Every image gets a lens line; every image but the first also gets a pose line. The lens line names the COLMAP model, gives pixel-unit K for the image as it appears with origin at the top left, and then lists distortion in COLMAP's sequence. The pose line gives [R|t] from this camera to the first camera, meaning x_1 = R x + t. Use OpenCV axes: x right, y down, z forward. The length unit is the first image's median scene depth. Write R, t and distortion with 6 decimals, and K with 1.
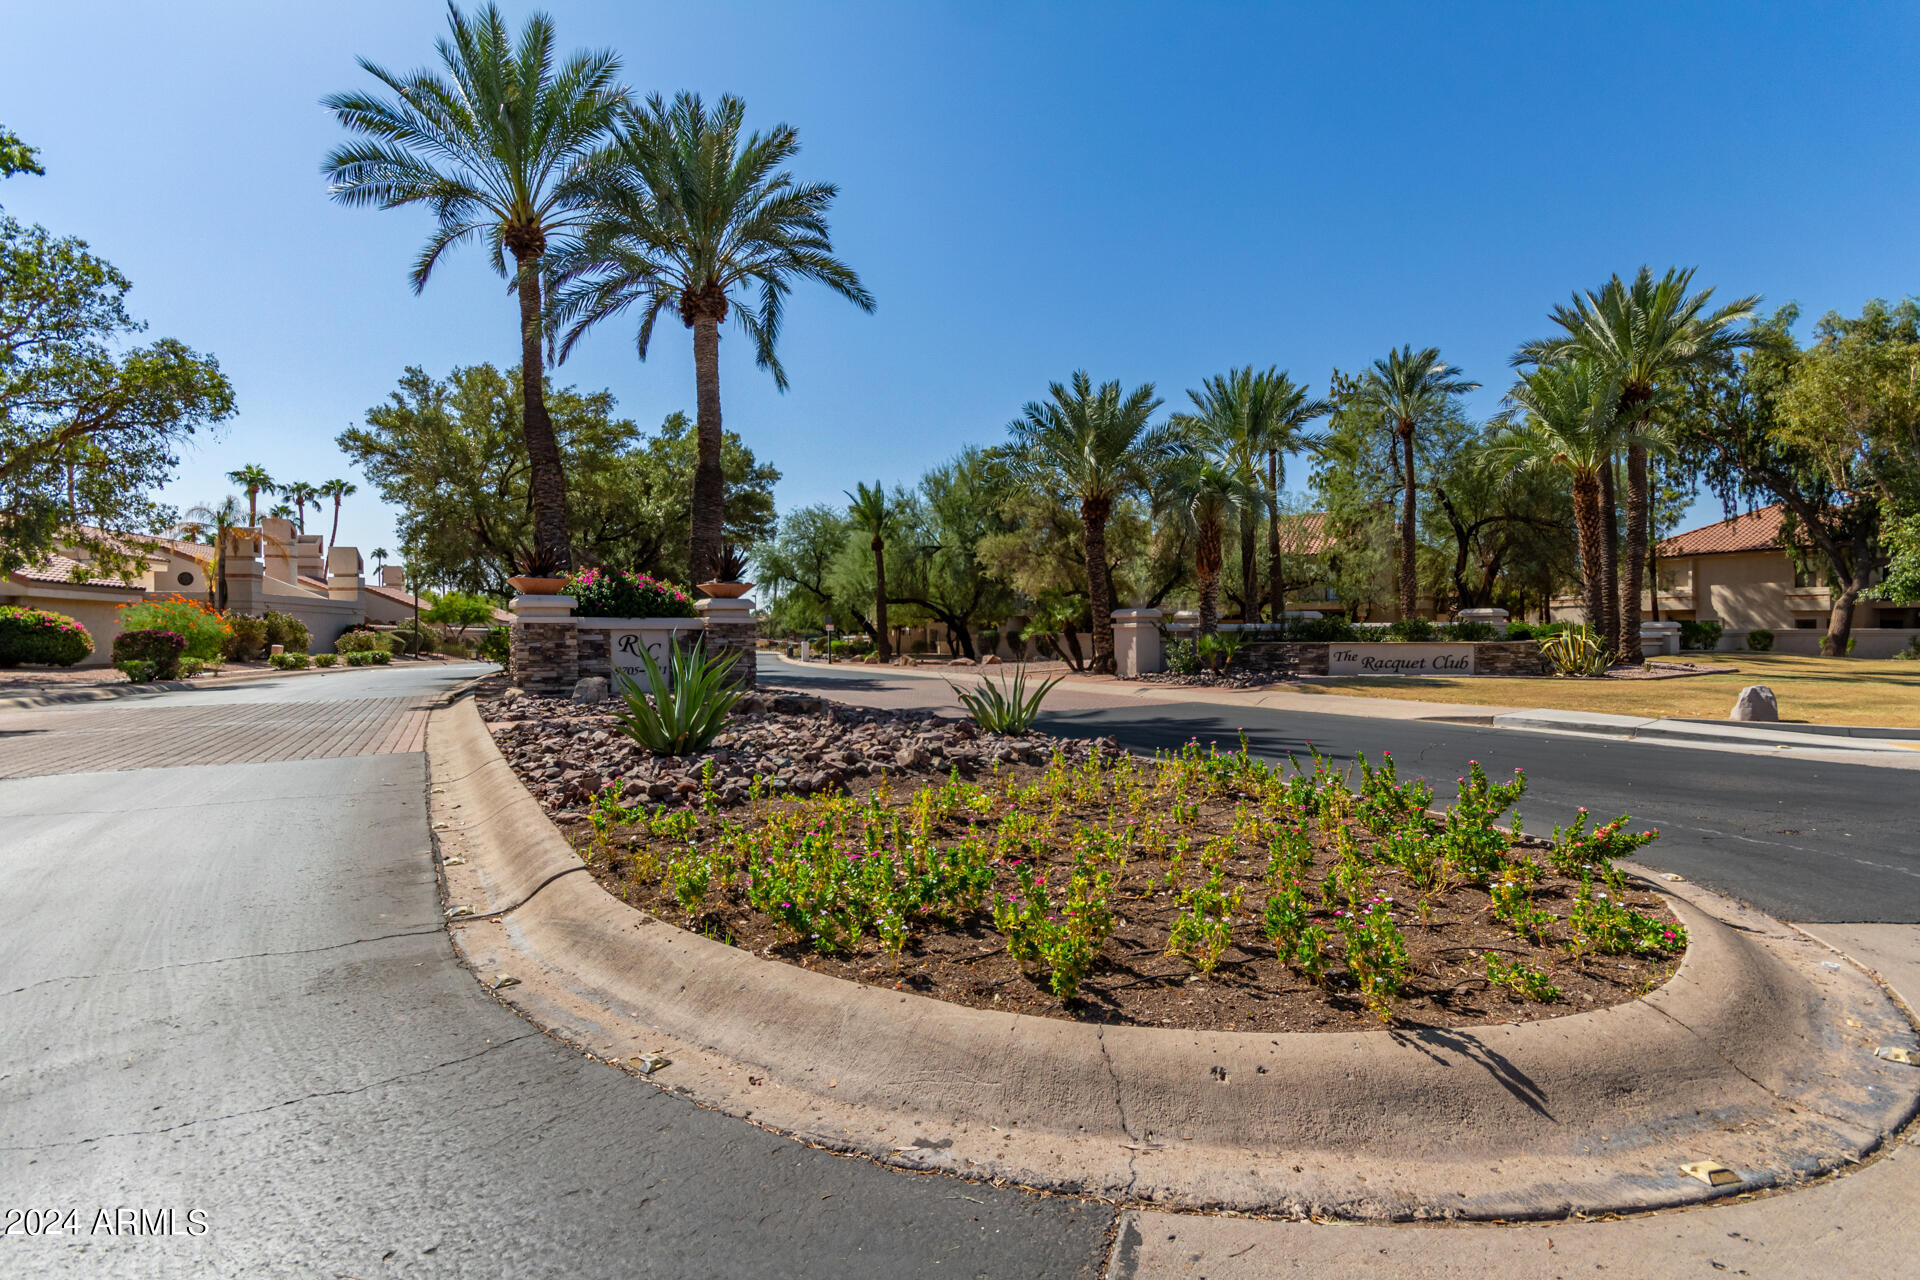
lens RADIAL K [[889.4, 0, 950.8], [0, 889.4, 638.4], [0, 0, 1]] dist [0.001875, 0.000837]
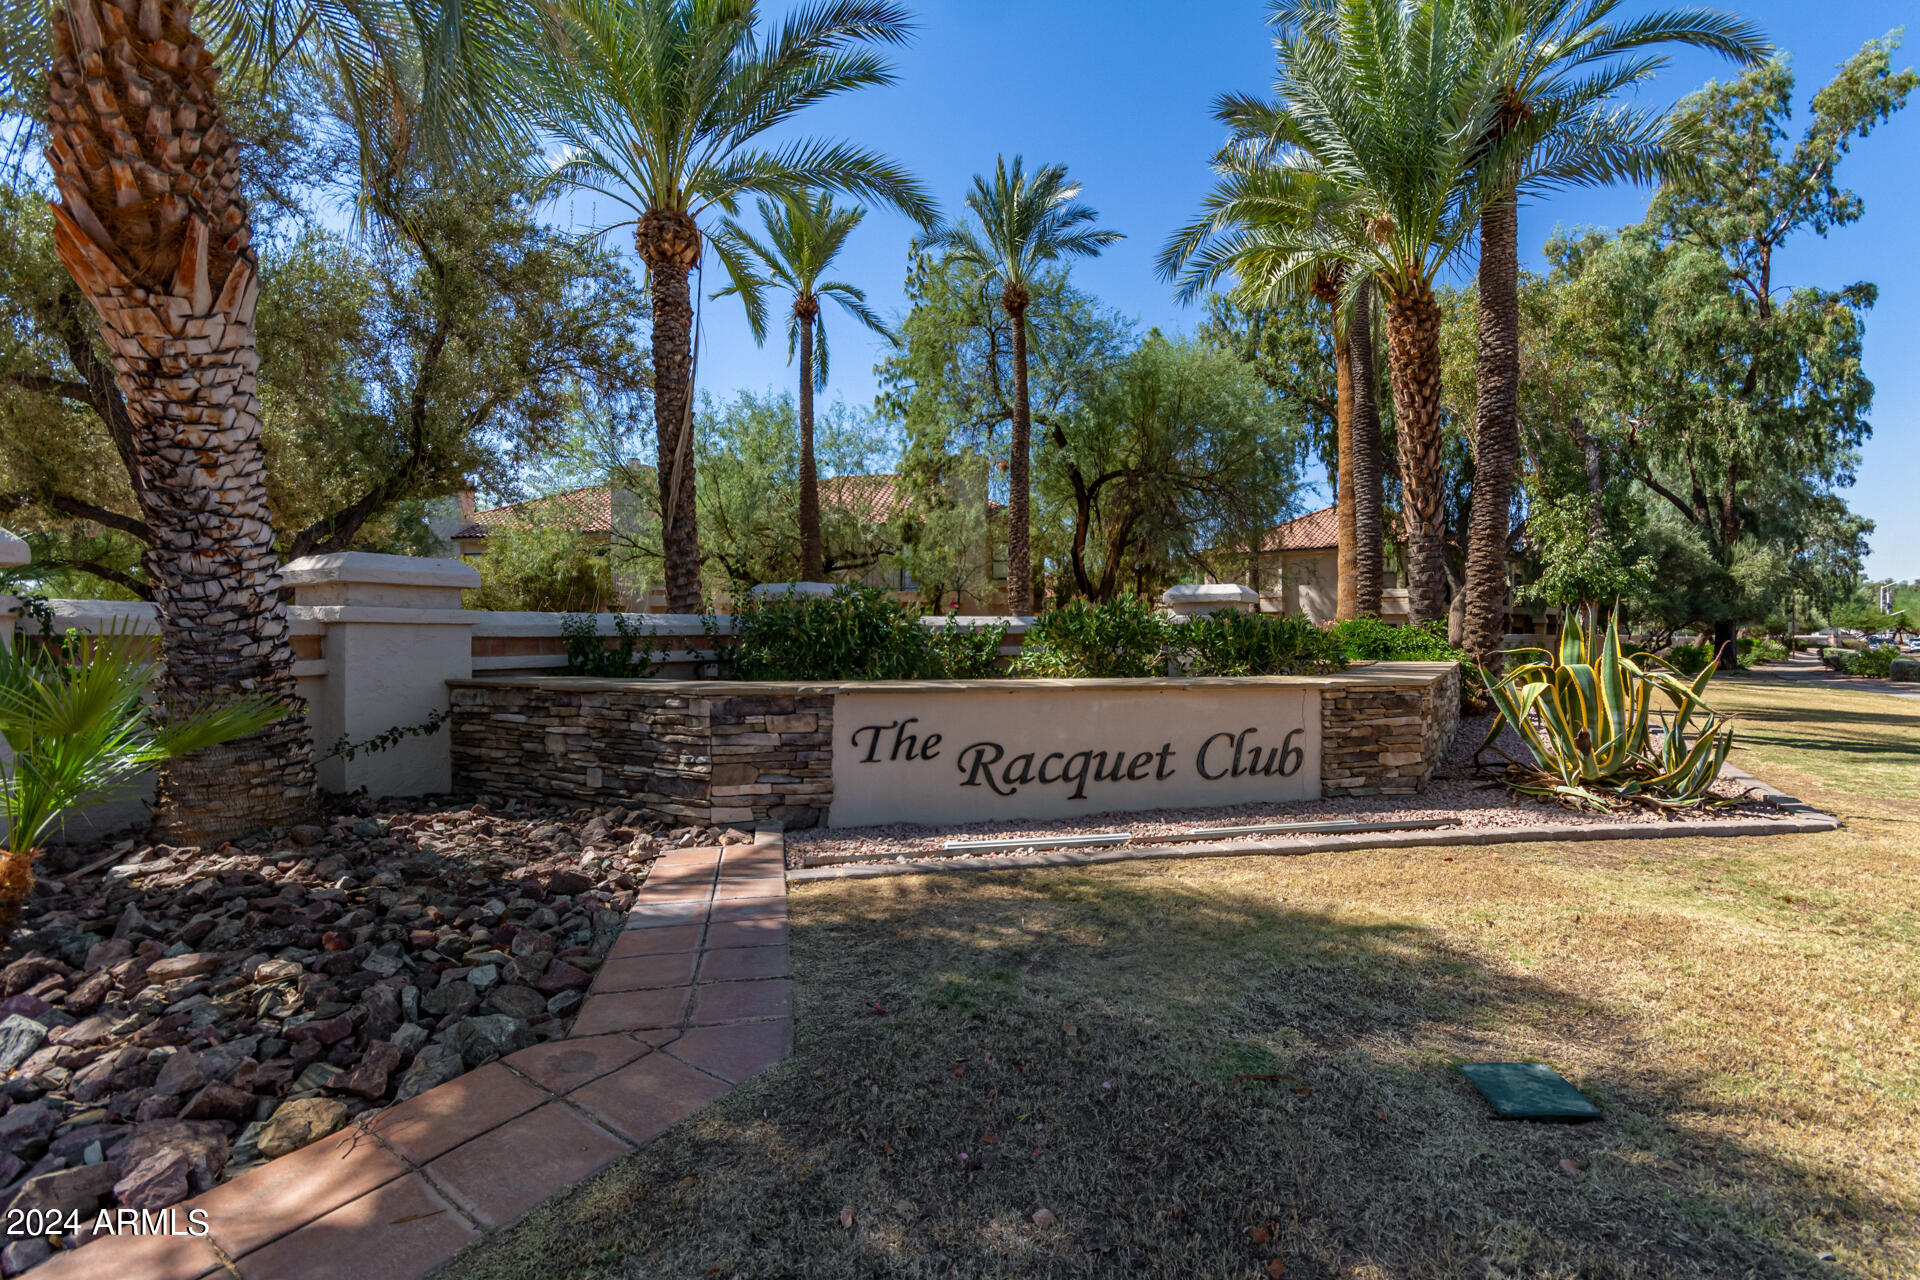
lens RADIAL K [[889.4, 0, 959.6], [0, 889.4, 640.5], [0, 0, 1]] dist [0.001875, 0.000837]
pose [[0.901499, 0.001680, 0.432777, 0.197857], [-0.001926, 0.999998, 0.000129, -0.004455], [-0.432776, -0.000950, 0.901501, 0.432001]]
